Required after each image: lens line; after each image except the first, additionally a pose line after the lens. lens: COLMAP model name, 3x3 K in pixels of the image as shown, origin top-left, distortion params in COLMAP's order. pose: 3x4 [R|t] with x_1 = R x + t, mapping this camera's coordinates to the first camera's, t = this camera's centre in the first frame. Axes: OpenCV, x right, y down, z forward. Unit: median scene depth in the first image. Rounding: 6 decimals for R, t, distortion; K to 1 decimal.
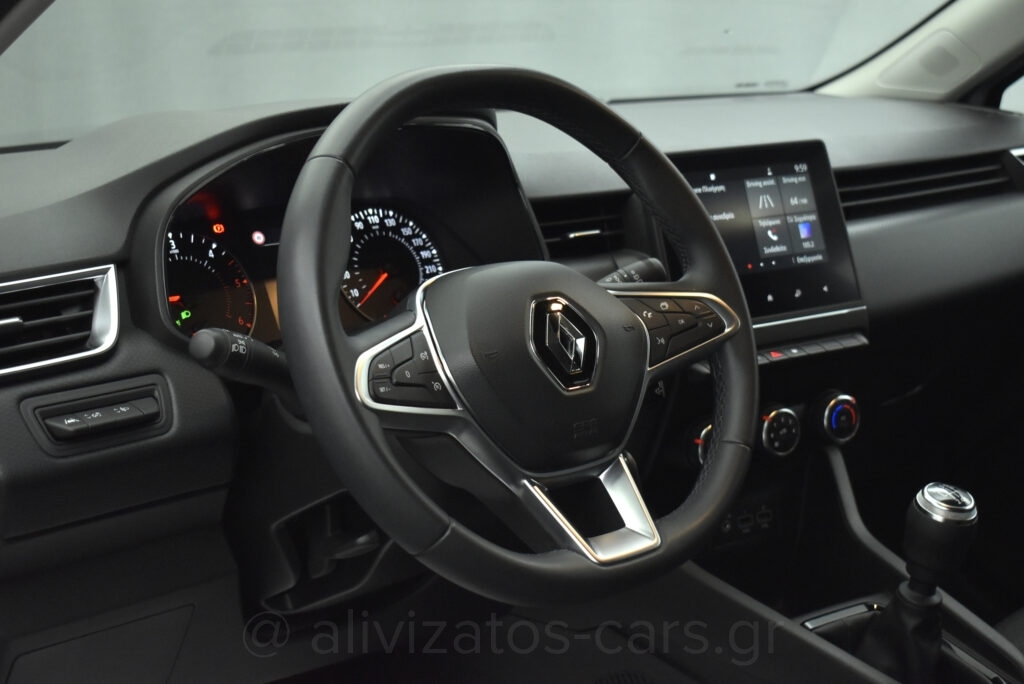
lens RADIAL K [[1597.1, 0, 512.1], [0, 1597.1, 340.8], [0, 0, 1]] dist [0.001129, 0.000000]
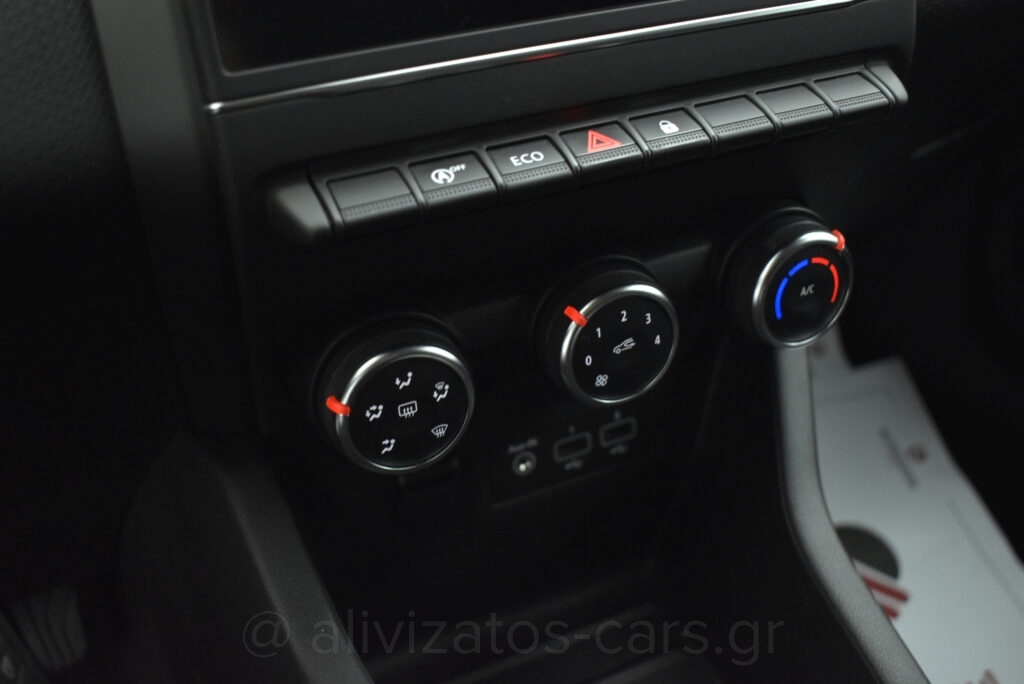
lens RADIAL K [[1015.0, 0, 511.1], [0, 1015.0, 346.2], [0, 0, 1]] dist [-0.087350, 0.000000]
pose [[0.991232, 0.070961, -0.111461, 0.189114], [-0.021734, 0.919628, 0.392189, -0.035254], [0.130333, -0.386328, 0.913107, 0.878312]]
